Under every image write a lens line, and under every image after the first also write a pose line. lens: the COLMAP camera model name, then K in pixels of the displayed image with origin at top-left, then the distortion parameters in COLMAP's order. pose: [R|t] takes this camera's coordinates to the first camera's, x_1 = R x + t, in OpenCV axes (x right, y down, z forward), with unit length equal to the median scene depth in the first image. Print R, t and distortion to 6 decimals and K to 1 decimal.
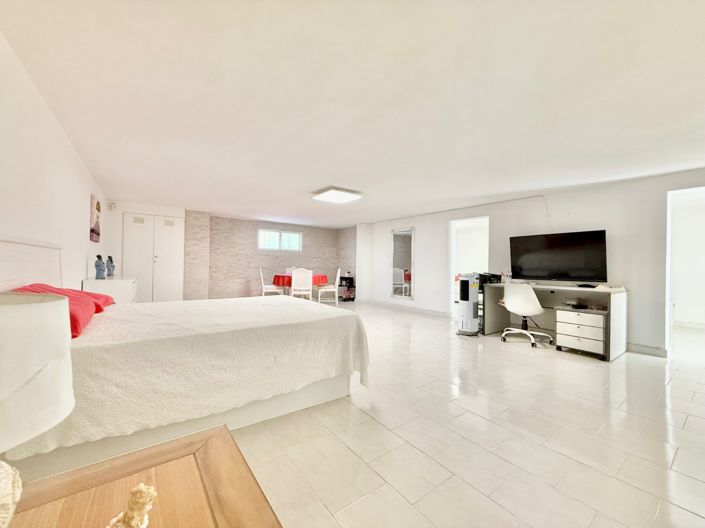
lens RADIAL K [[282.0, 0, 350.7], [0, 282.0, 264.7], [0, 0, 1]] dist [-0.000360, -0.000067]
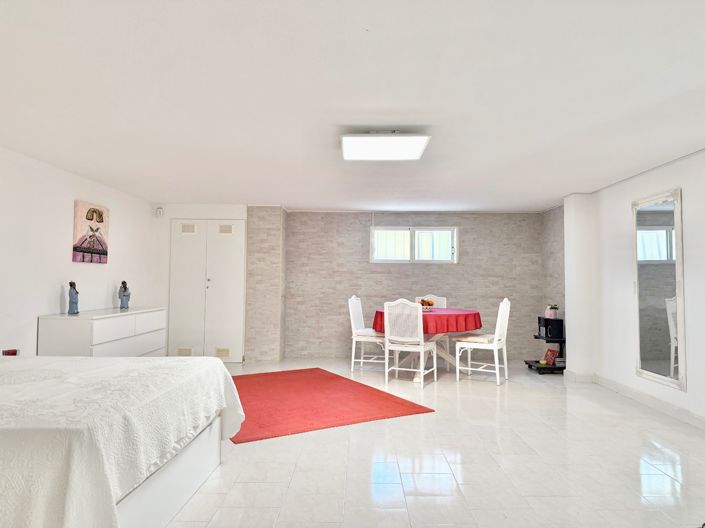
lens RADIAL K [[495.6, 0, 352.5], [0, 495.6, 264.0], [0, 0, 1]] dist [0.123989, -0.154041]
pose [[0.798569, -0.031210, -0.601093, 0.255347], [0.005671, 0.999001, -0.044336, -0.009442], [0.601876, 0.031997, 0.797948, 0.205820]]
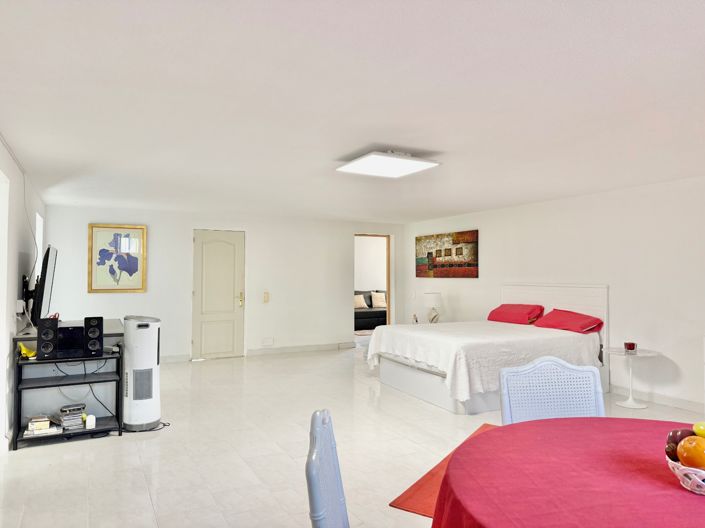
lens RADIAL K [[495.6, 0, 352.5], [0, 495.6, 264.0], [0, 0, 1]] dist [0.123989, -0.154041]
pose [[-0.989994, -0.015606, 0.140247, -0.066422], [-0.017979, 0.999716, -0.015666, -0.036768], [-0.139962, -0.018030, -0.989993, 1.177382]]
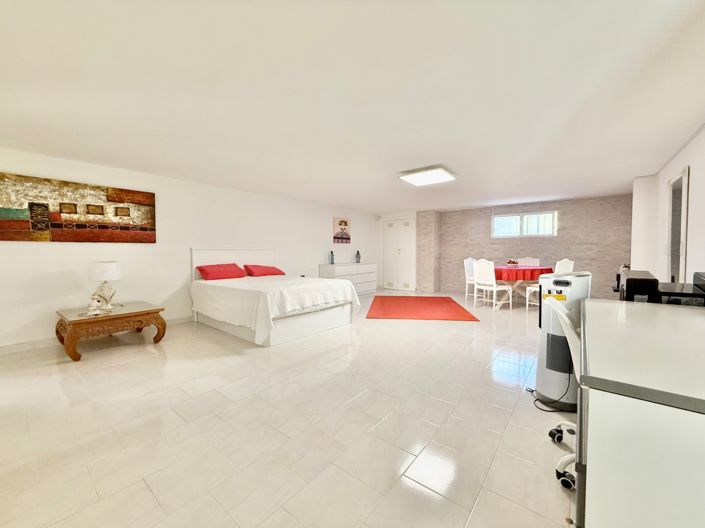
lens RADIAL K [[282.0, 0, 350.7], [0, 282.0, 264.7], [0, 0, 1]] dist [-0.000360, -0.000067]
pose [[0.260557, 0.024294, -0.965153, 0.479259], [0.008975, 0.999579, 0.027583, 0.003055], [0.965417, -0.015850, 0.260229, 0.341178]]
